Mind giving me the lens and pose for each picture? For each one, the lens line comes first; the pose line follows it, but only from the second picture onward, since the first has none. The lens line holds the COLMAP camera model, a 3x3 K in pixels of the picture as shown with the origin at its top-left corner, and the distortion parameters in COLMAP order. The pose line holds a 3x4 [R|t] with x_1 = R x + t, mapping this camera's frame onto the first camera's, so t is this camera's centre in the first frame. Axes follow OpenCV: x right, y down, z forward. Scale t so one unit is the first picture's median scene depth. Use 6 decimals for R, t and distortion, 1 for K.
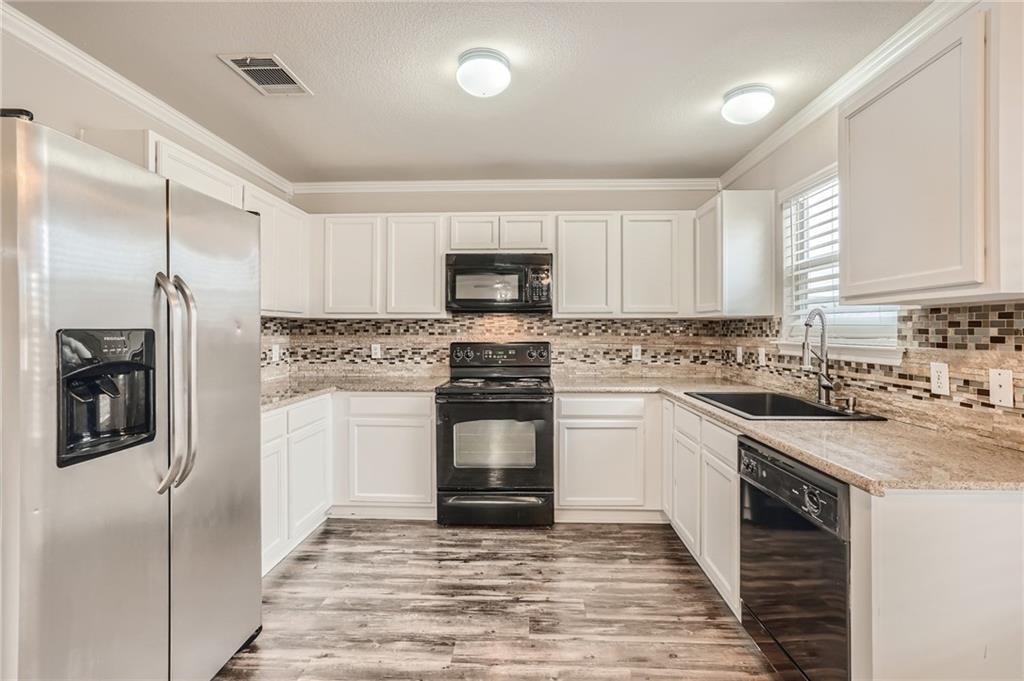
lens RADIAL K [[469.0, 0, 512.8], [0, 469.0, 327.3], [0, 0, 1]] dist [-0.033590, 0.000246]
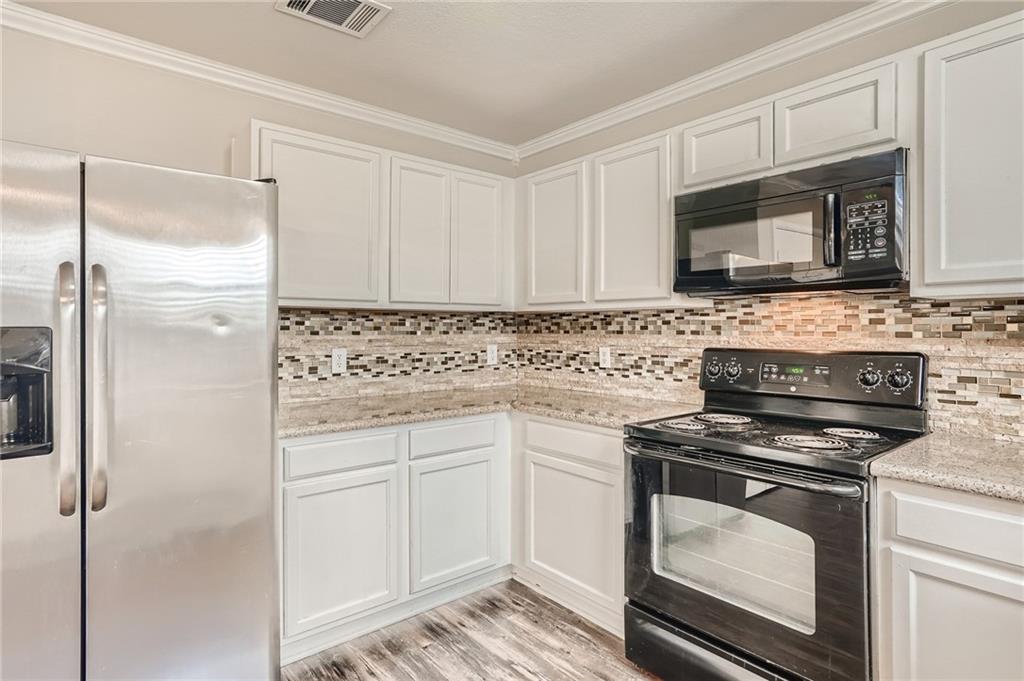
lens RADIAL K [[531.2, 0, 461.4], [0, 531.2, 325.0], [0, 0, 1]] dist [-0.003087, 0.000225]
pose [[0.633216, -0.005459, -0.773956, 0.195250], [0.008148, 0.999967, -0.000387, 0.002039], [0.773932, -0.006062, 0.633239, 0.364757]]
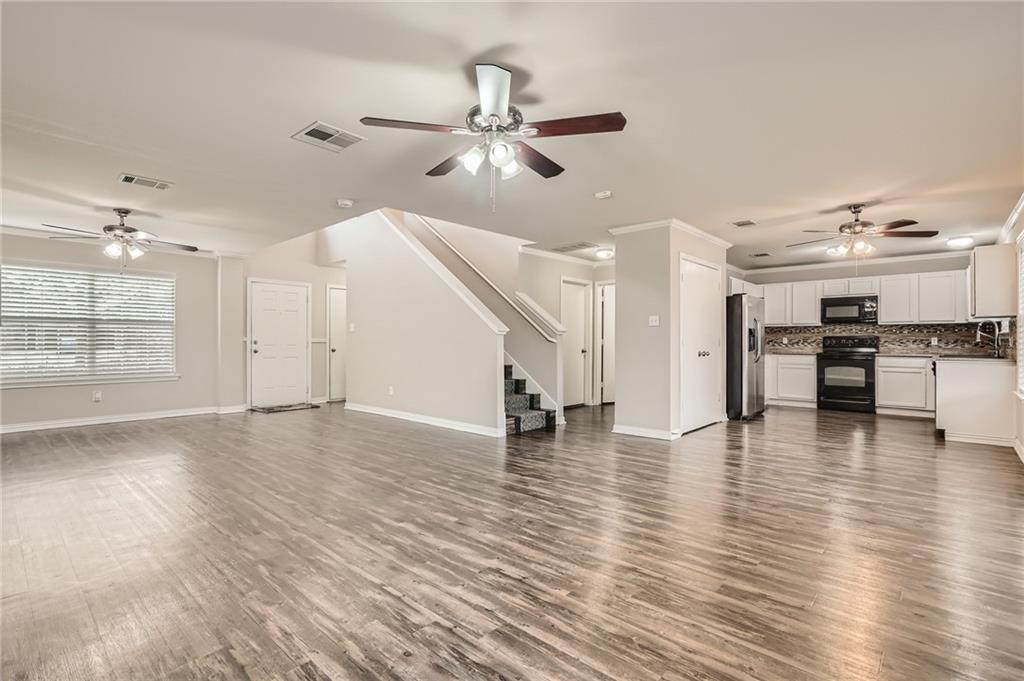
lens RADIAL K [[478.8, 0, 514.1], [0, 478.8, 341.9], [0, 0, 1]] dist [-0.036421, 0.025146]
pose [[0.764076, 0.003332, -0.645118, 0.206354], [0.001477, 0.999975, 0.006914, 0.042502], [0.645125, -0.006236, 0.764052, -1.751302]]
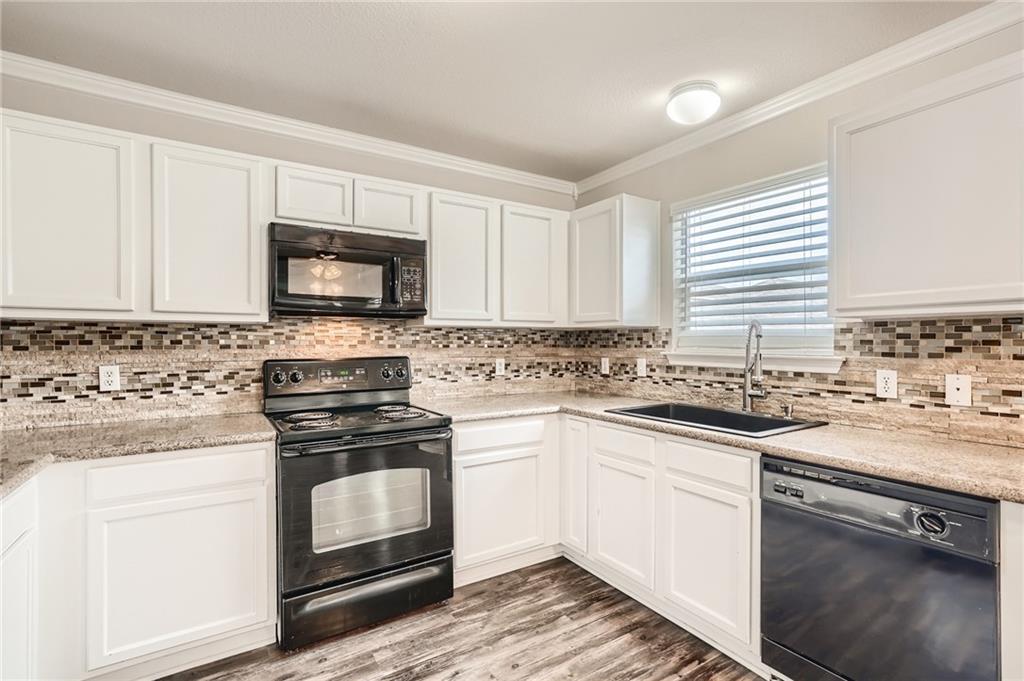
lens RADIAL K [[478.8, 0, 514.1], [0, 478.8, 341.9], [0, 0, 1]] dist [-0.036421, 0.025146]
pose [[0.821336, -0.001817, 0.570442, -0.233787], [-0.003214, 0.999964, 0.007814, 0.000952], [-0.570436, -0.008251, 0.821301, 0.266875]]
